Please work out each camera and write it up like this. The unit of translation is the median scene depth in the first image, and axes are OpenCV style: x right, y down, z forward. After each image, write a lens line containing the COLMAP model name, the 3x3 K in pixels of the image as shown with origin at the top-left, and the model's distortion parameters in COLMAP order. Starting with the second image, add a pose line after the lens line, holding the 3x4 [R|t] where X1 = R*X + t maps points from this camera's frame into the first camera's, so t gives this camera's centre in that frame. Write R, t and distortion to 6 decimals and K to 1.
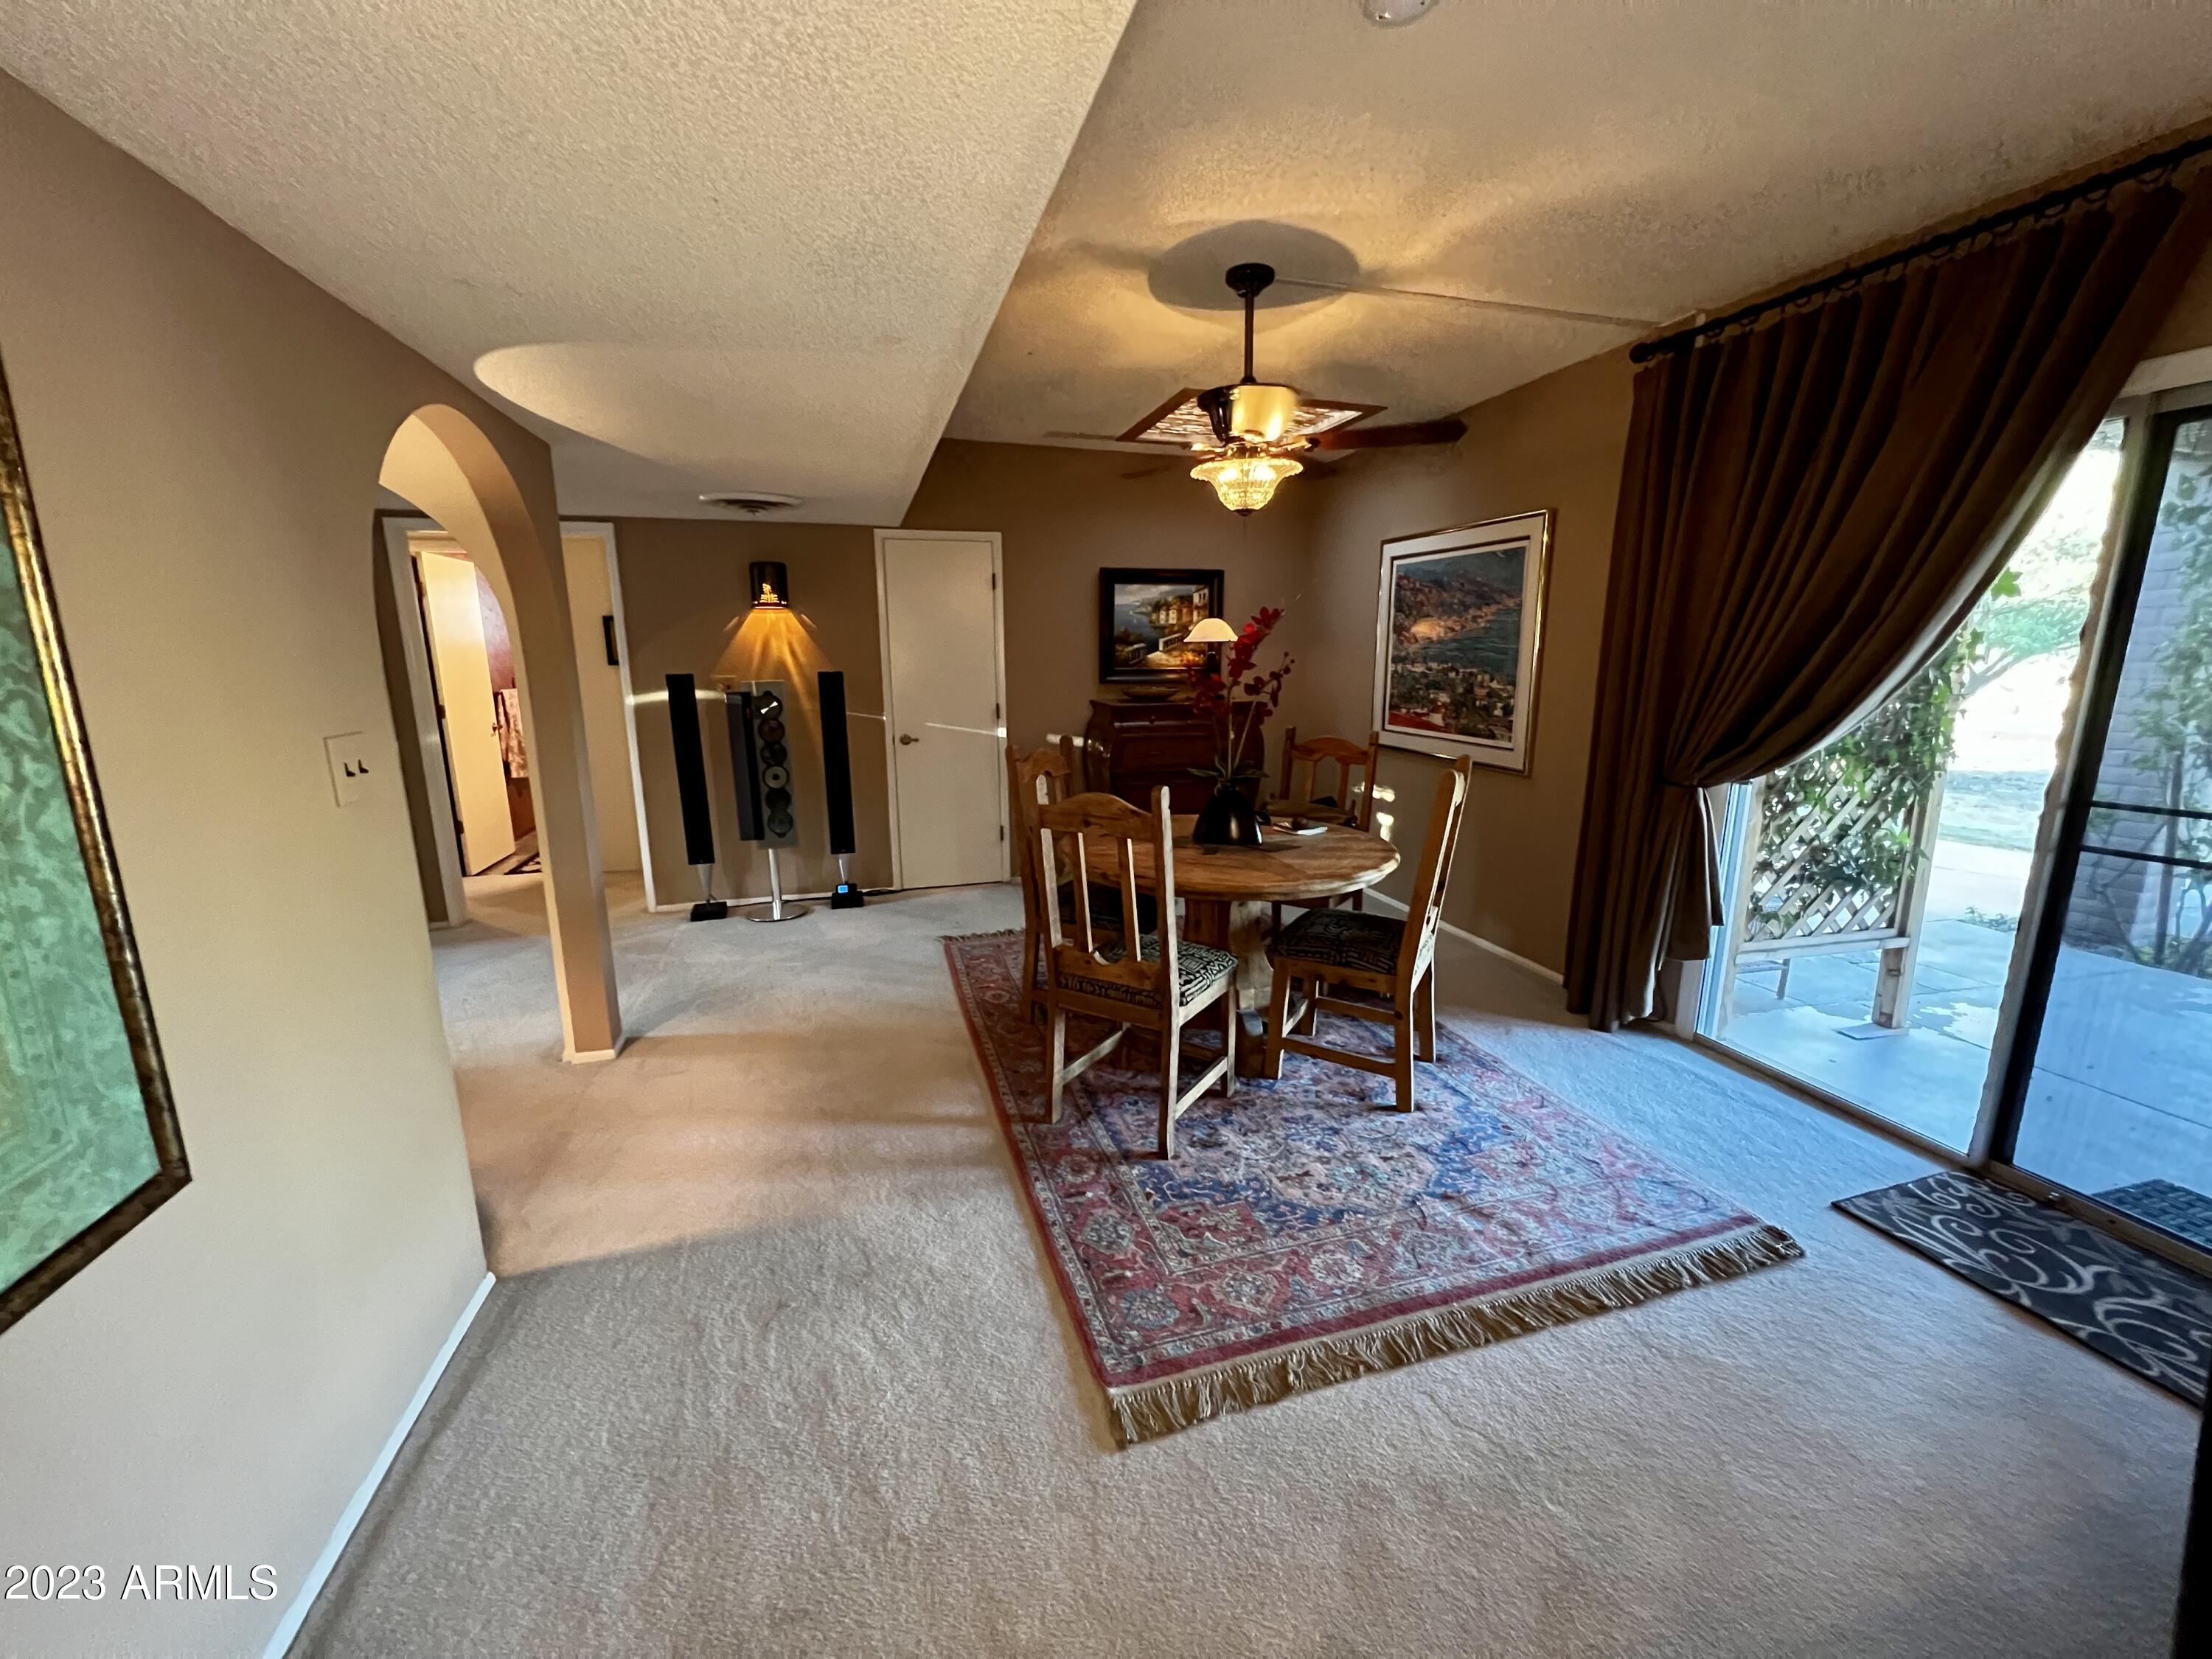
lens RADIAL K [[889.5, 0, 1105.2], [0, 889.5, 836.7], [0, 0, 1]] dist [-0.005031, 0.001014]
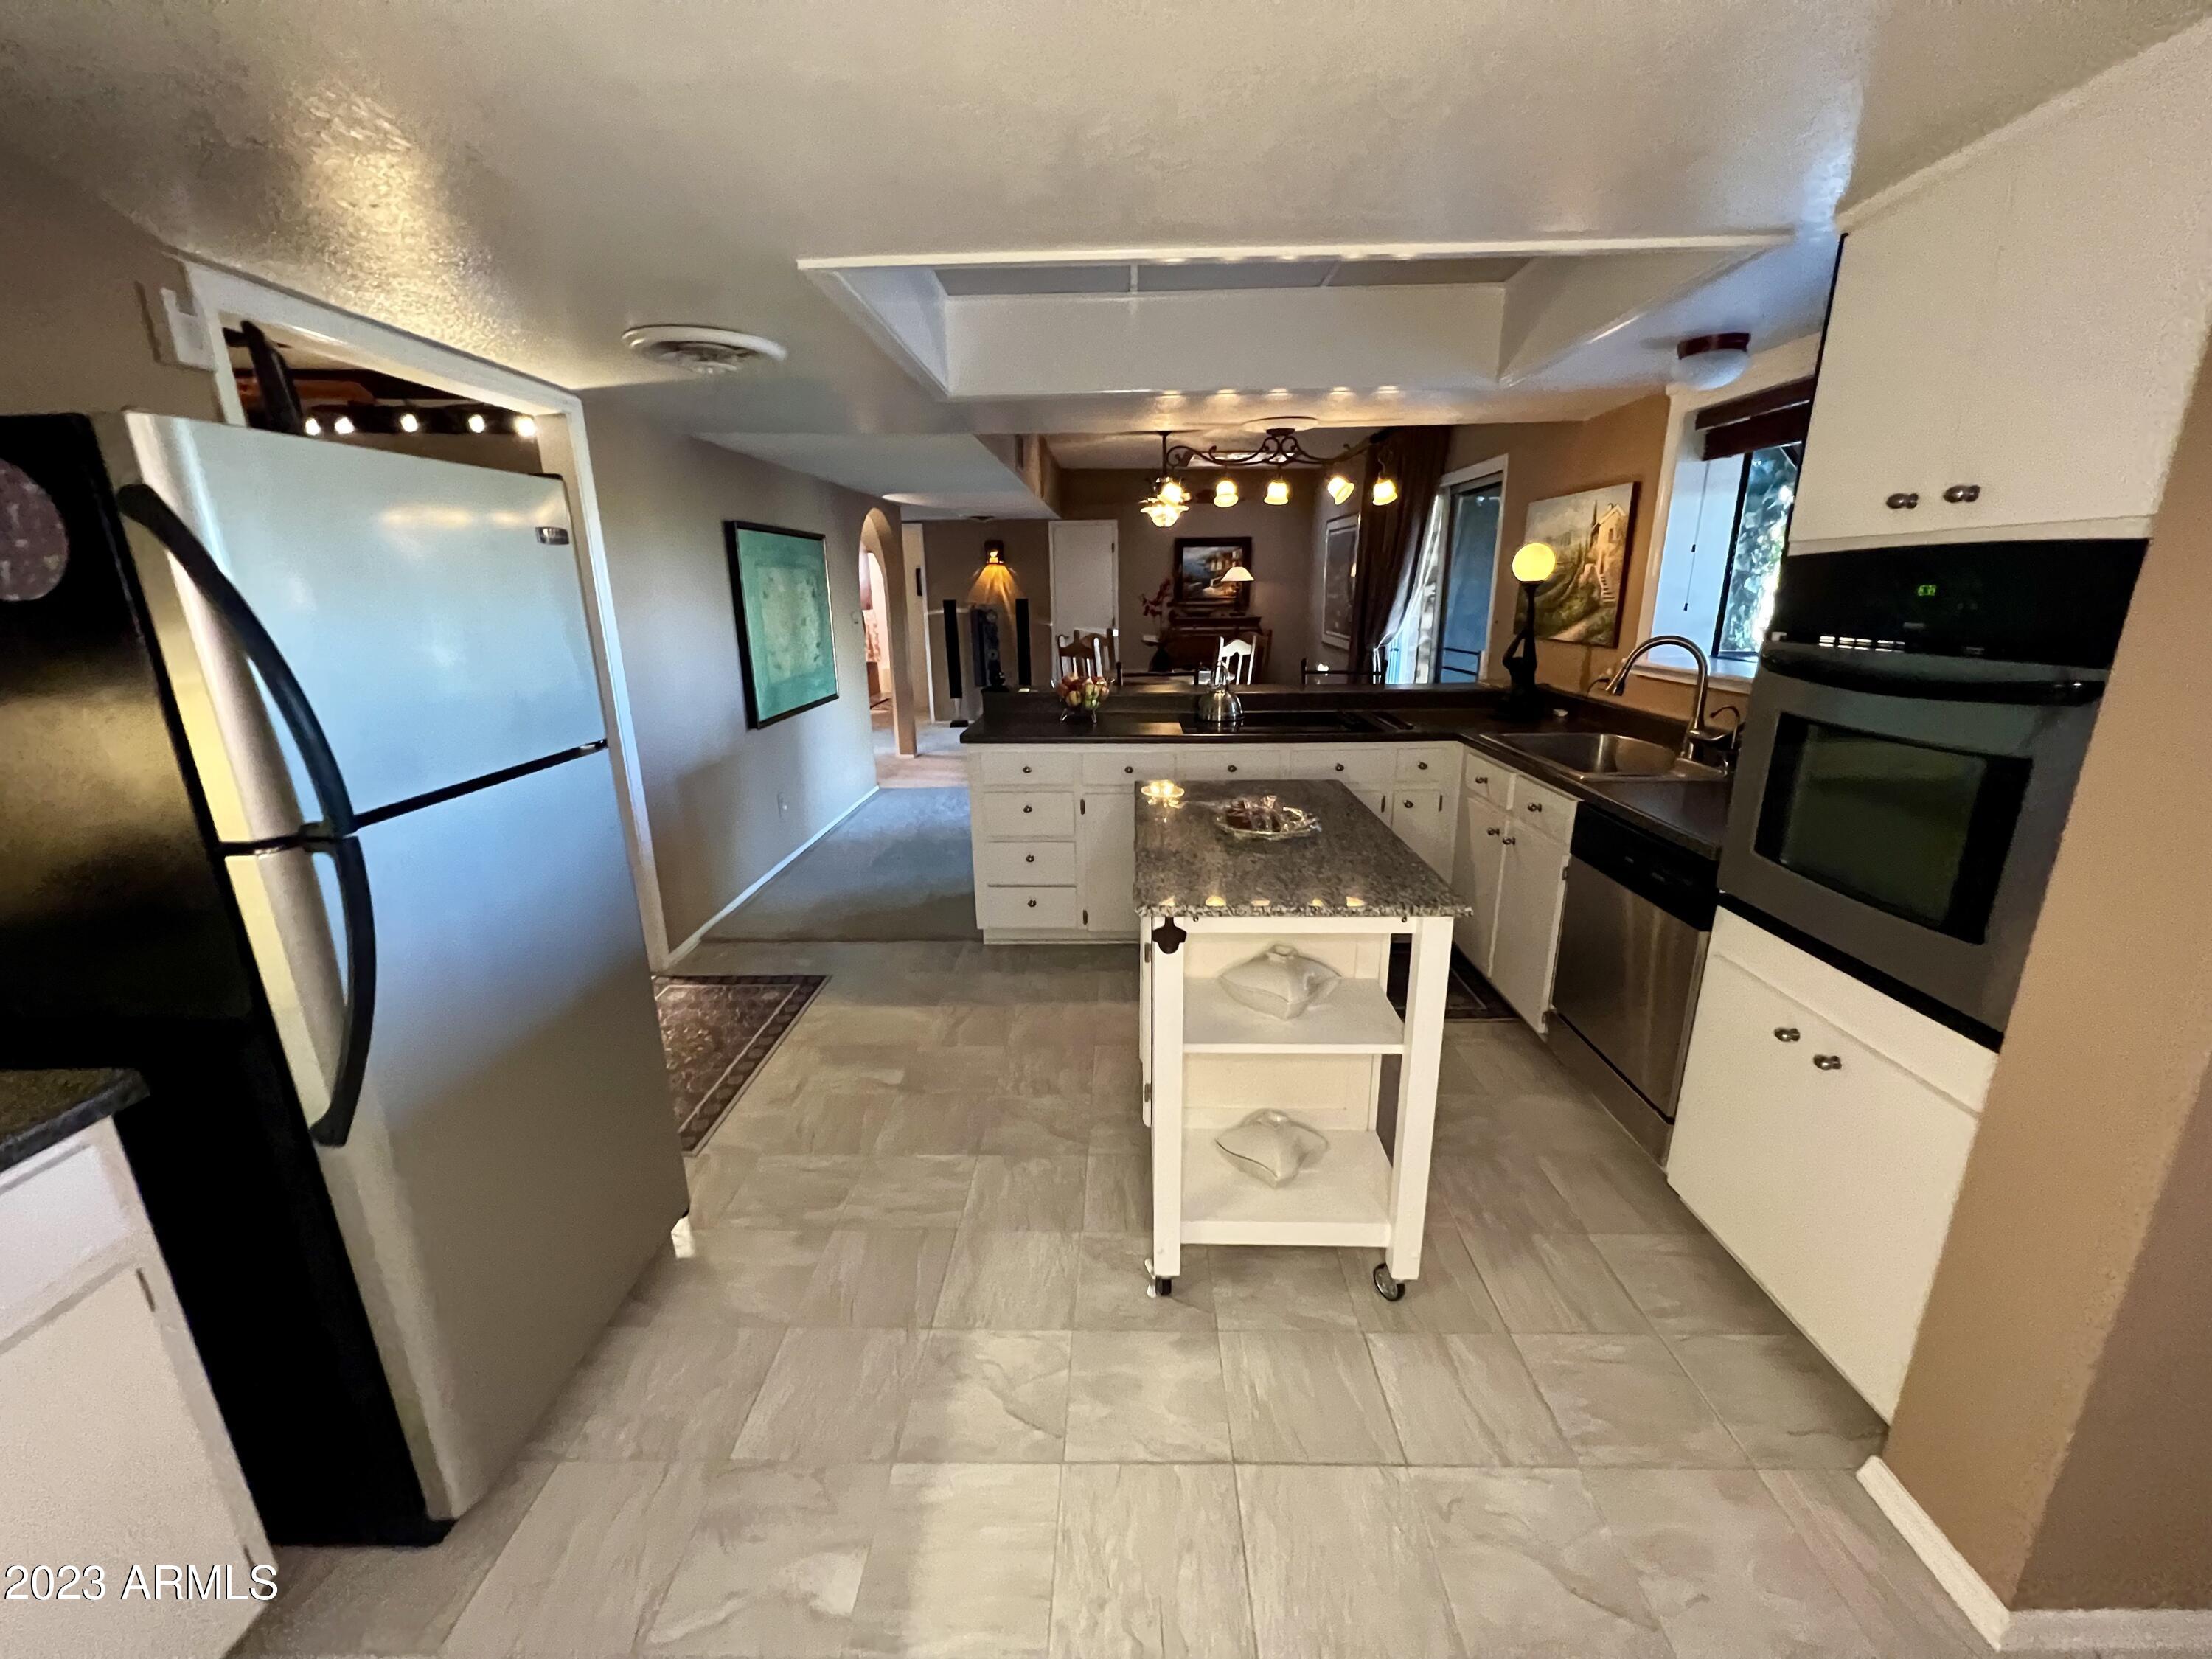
lens RADIAL K [[889.5, 0, 1109.3], [0, 889.5, 833.6], [0, 0, 1]] dist [-0.005031, 0.001014]
pose [[0.956809, 0.073206, -0.281350, 0.443556], [-0.053833, 0.995654, 0.075990, 0.160825], [0.285690, -0.057562, 0.956592, -0.798679]]
